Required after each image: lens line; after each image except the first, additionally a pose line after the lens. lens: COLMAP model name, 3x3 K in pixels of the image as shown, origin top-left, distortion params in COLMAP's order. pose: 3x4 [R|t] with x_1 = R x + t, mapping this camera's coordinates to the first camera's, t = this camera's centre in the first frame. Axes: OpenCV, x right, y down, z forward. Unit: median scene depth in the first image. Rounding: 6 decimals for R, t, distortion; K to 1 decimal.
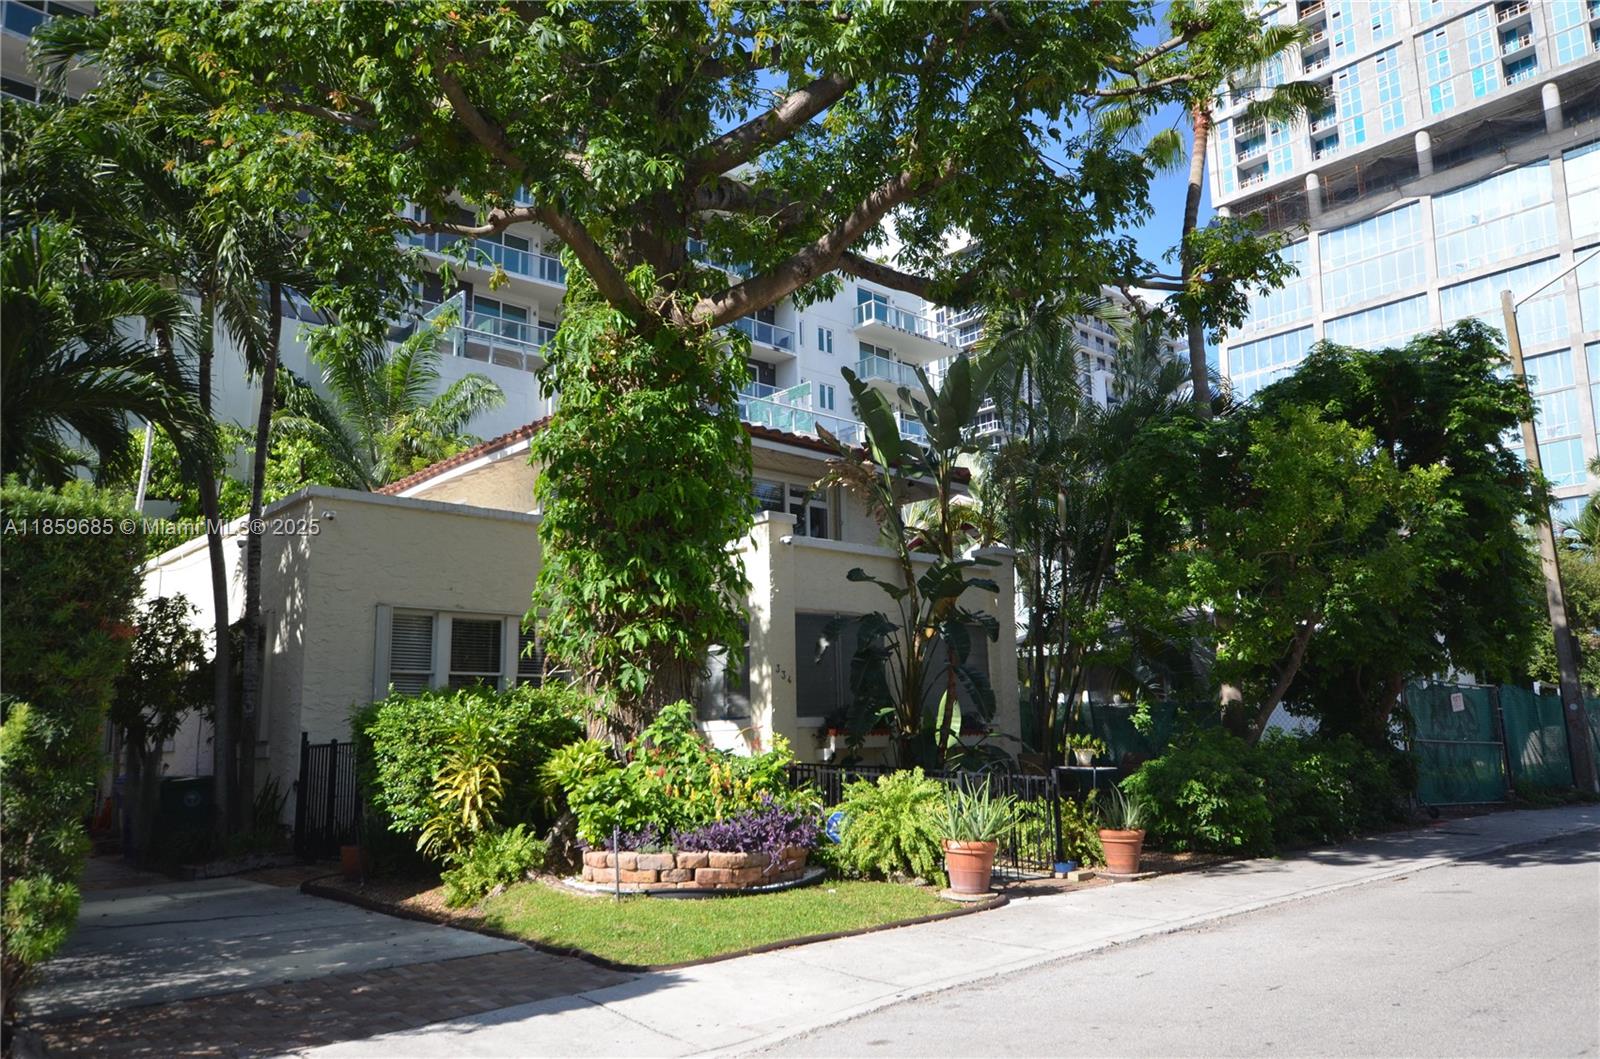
lens RADIAL K [[1208.3, 0, 833.9], [0, 1208.3, 520.3], [0, 0, 1]] dist [0.008242, 0.041127]
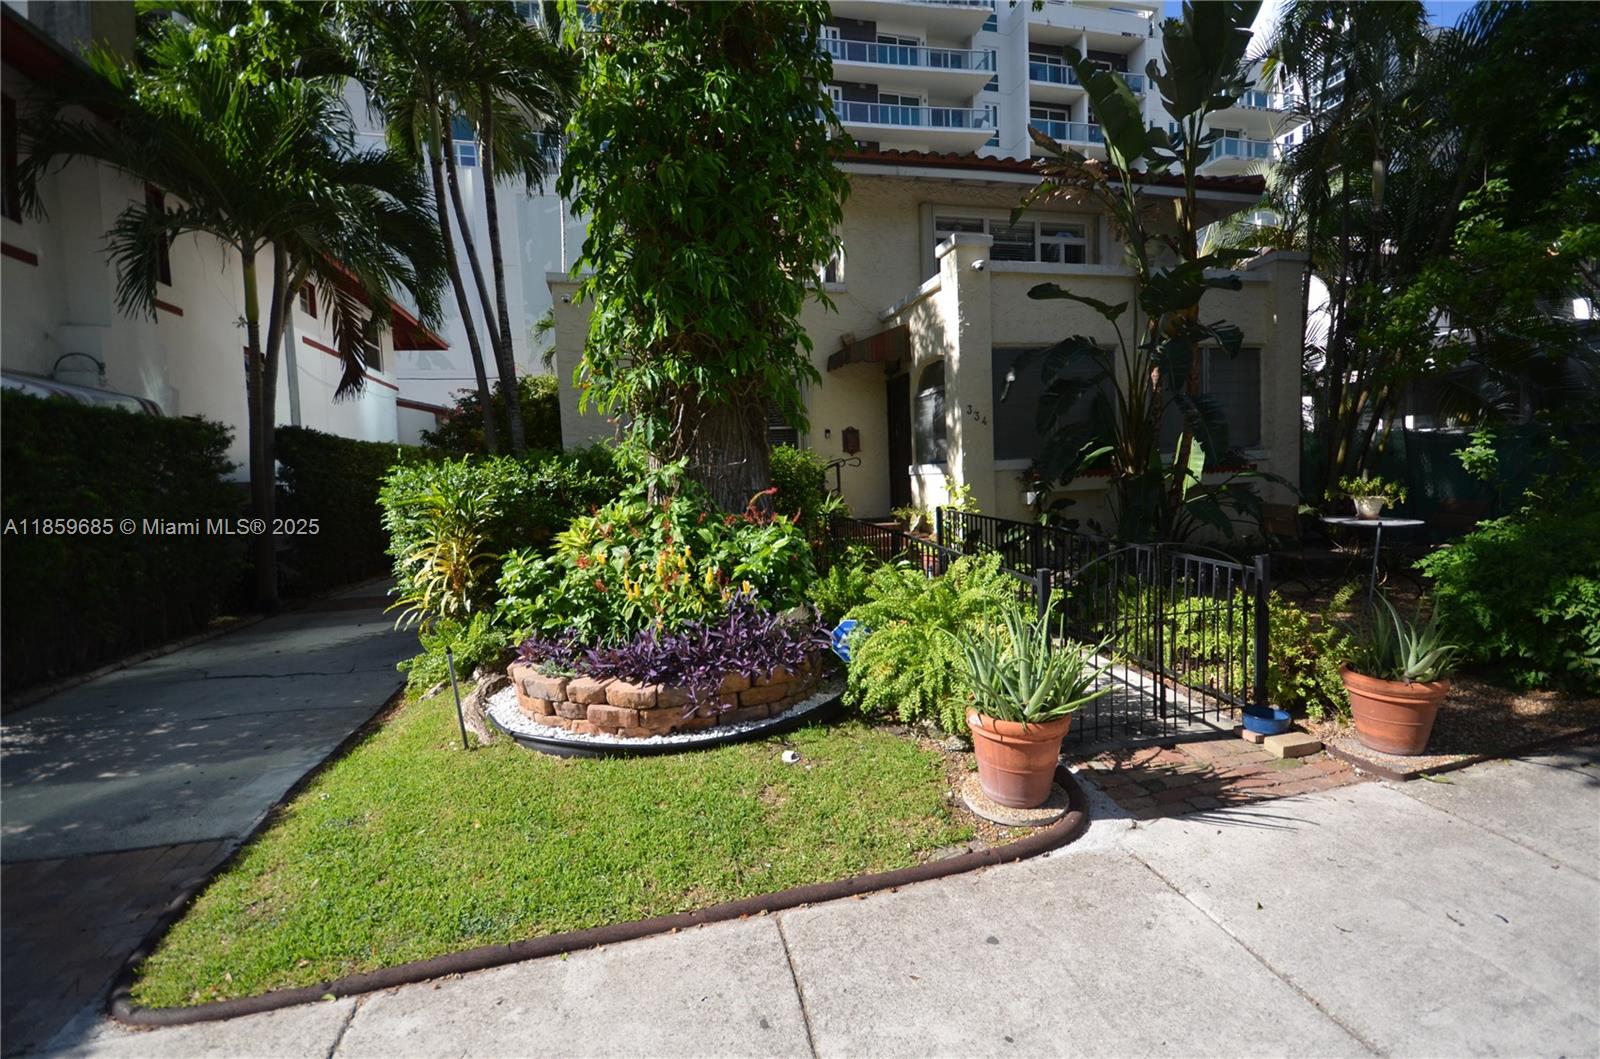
lens RADIAL K [[710.2, 0, 814.1], [0, 710.2, 533.5], [0, 0, 1]] dist [-0.000647, -0.005331]
pose [[0.871748, 0.027838, -0.489163, 0.165782], [0.108975, 0.962360, 0.248975, 0.089563], [0.477681, -0.270350, 0.835902, 0.632369]]
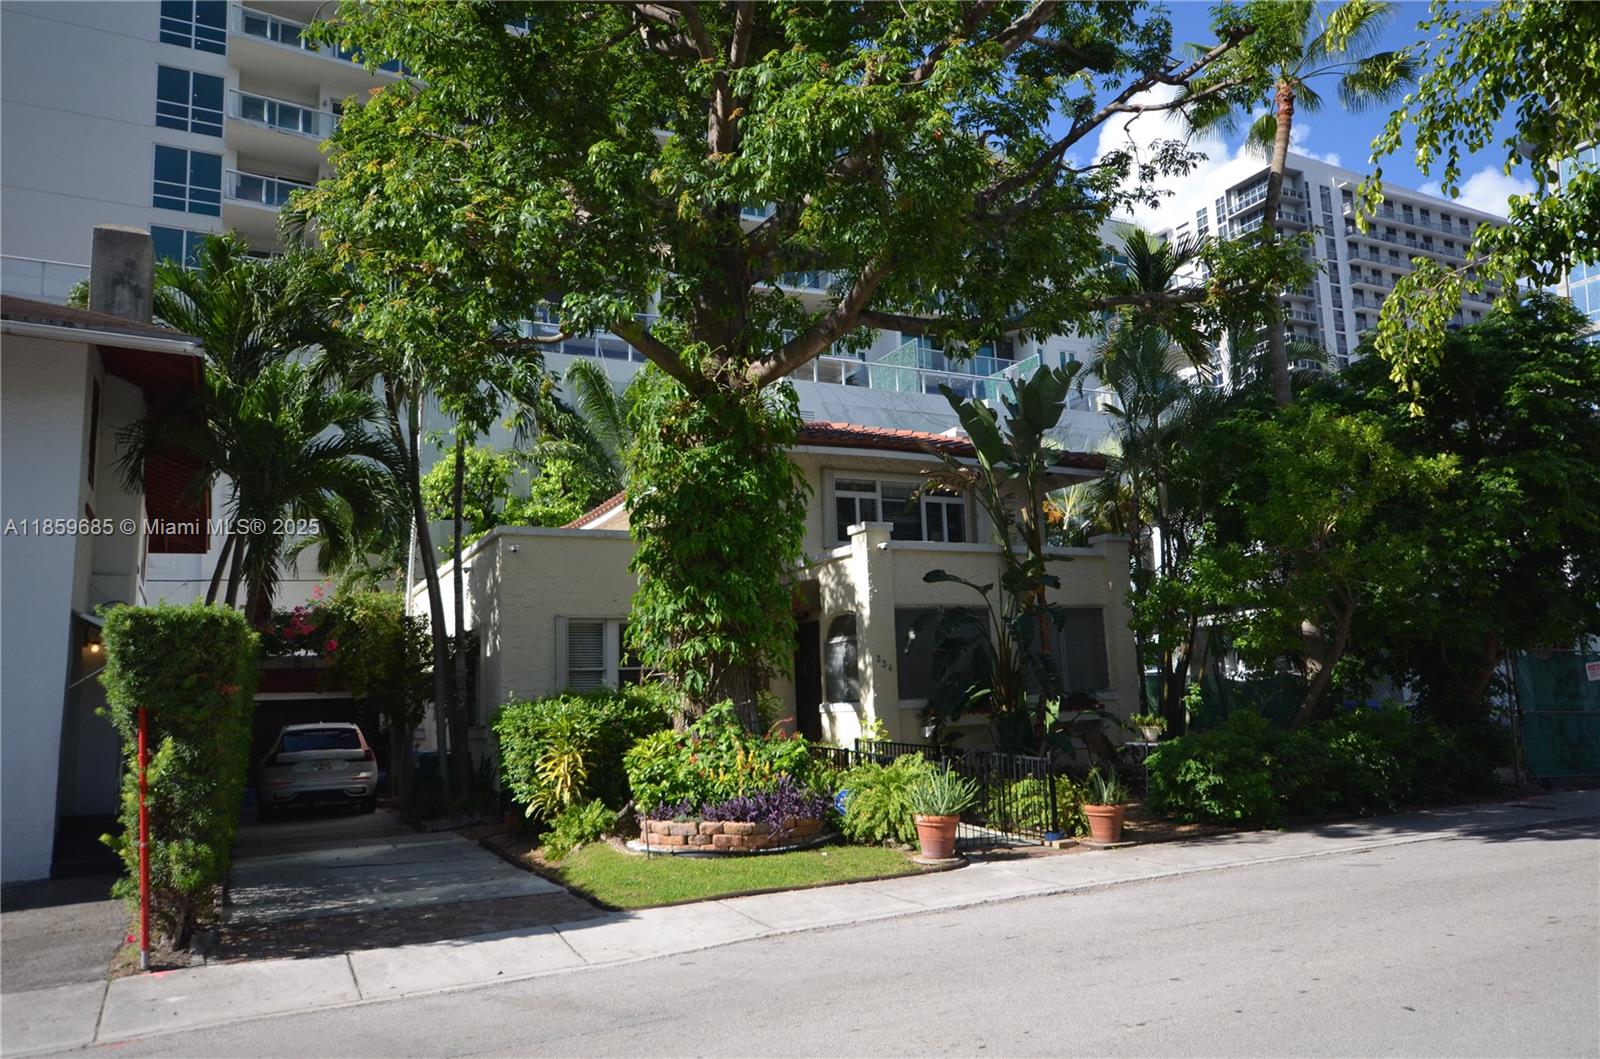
lens RADIAL K [[1208.3, 0, 824.7], [0, 1208.3, 517.0], [0, 0, 1]] dist [0.008242, 0.041127]
pose [[0.960222, -0.056379, -0.273485, 0.313105], [0.066169, 0.997451, 0.026699, -0.063751], [0.271283, -0.043733, 0.961506, -0.159698]]
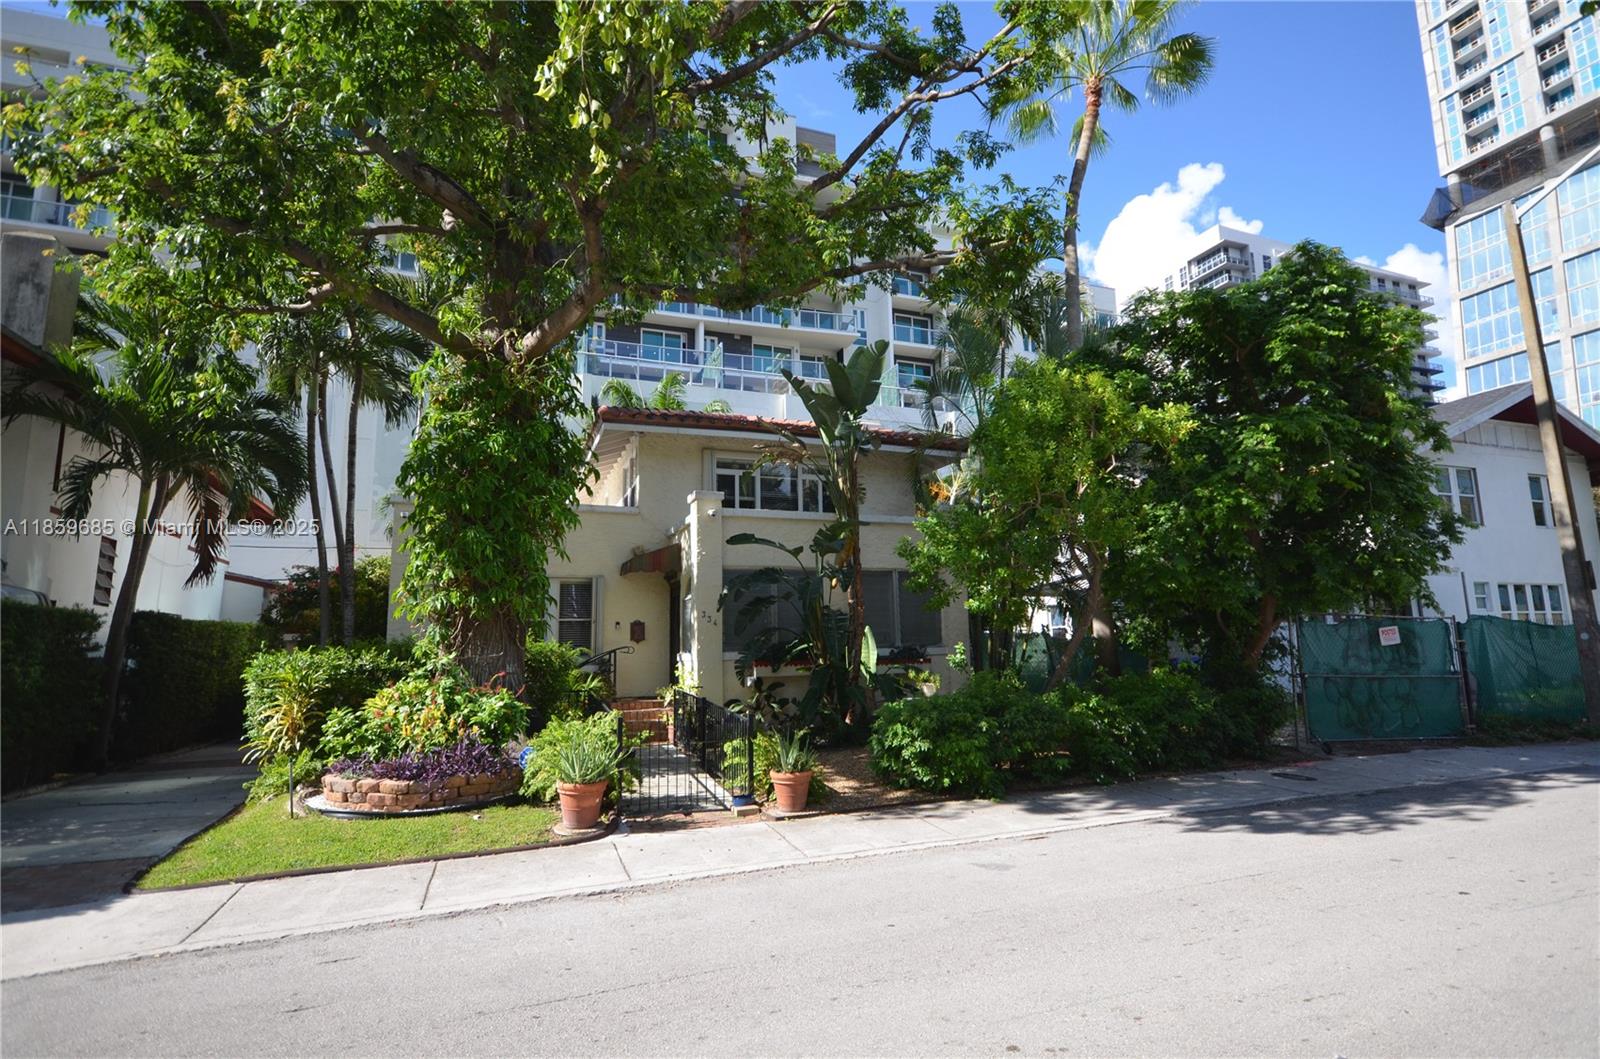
lens RADIAL K [[842.1, 0, 826.7], [0, 842.1, 521.2], [0, 0, 1]] dist [0.018642, -0.008727]
pose [[0.925130, -0.051904, -0.376085, 0.568260], [0.067501, 0.997315, 0.028404, 0.011584], [0.373601, -0.051663, 0.926150, 0.319453]]
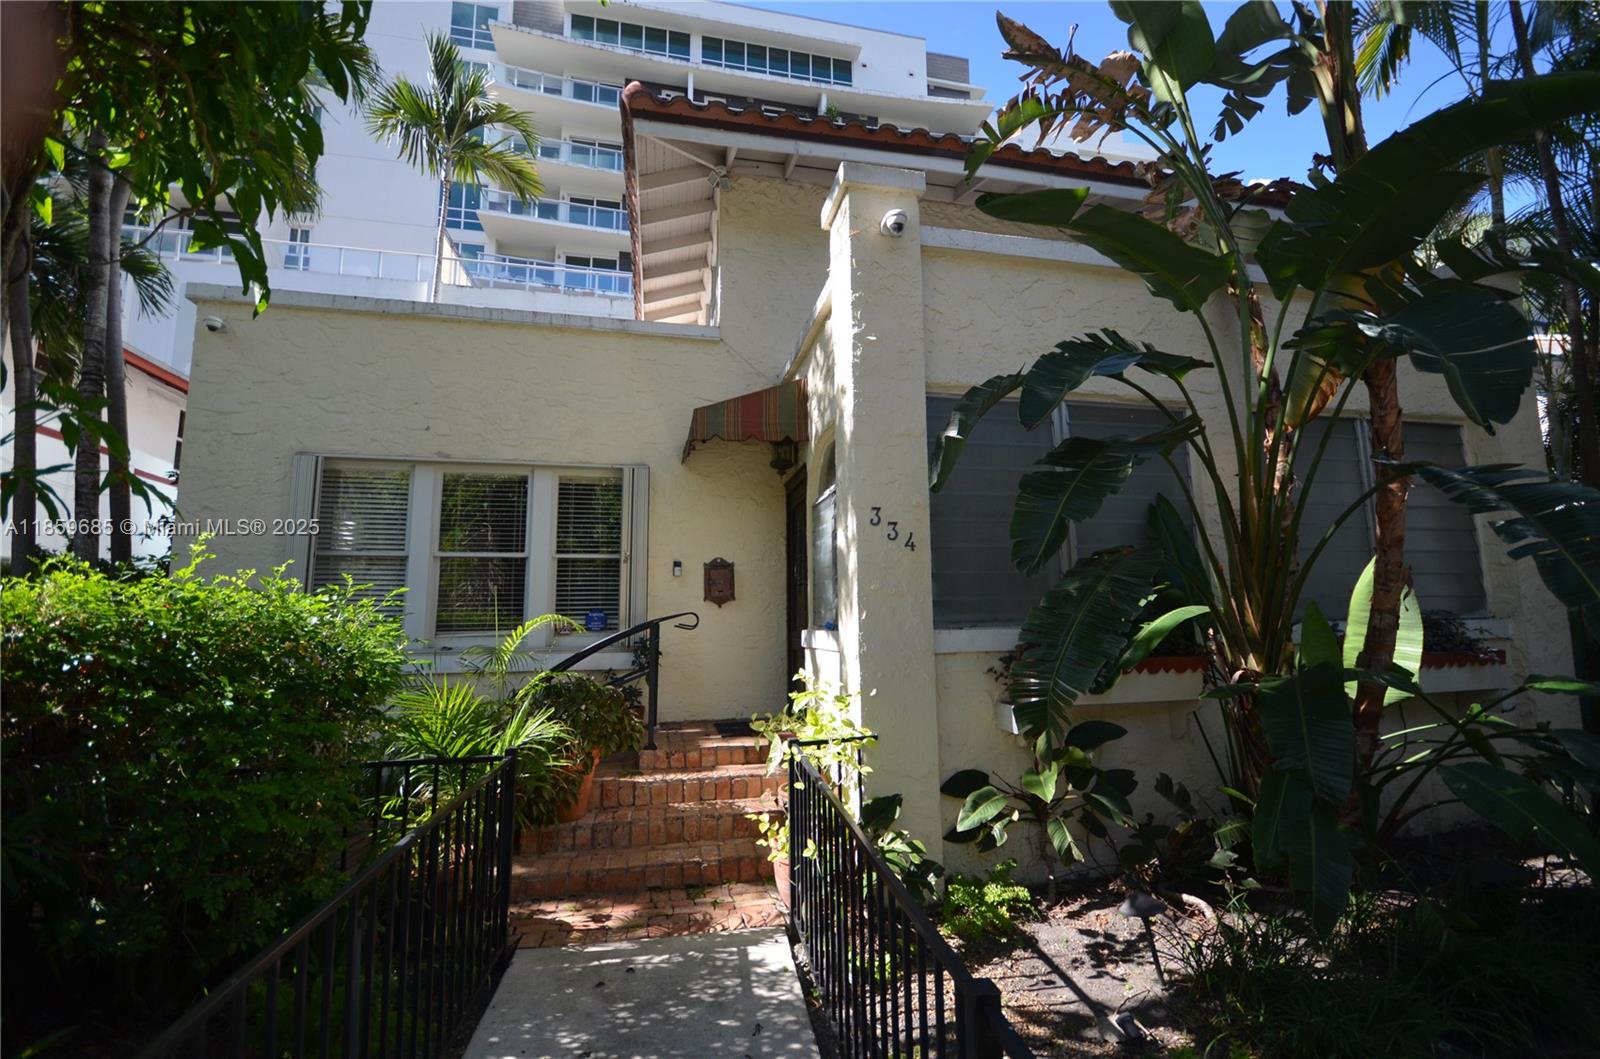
lens RADIAL K [[710.2, 0, 807.9], [0, 710.2, 533.0], [0, 0, 1]] dist [-0.000647, -0.005331]
pose [[0.846602, -0.051033, -0.529775, 0.090552], [0.085466, 0.995510, 0.040681, 0.160218], [0.525320, -0.079718, 0.847162, 1.069012]]
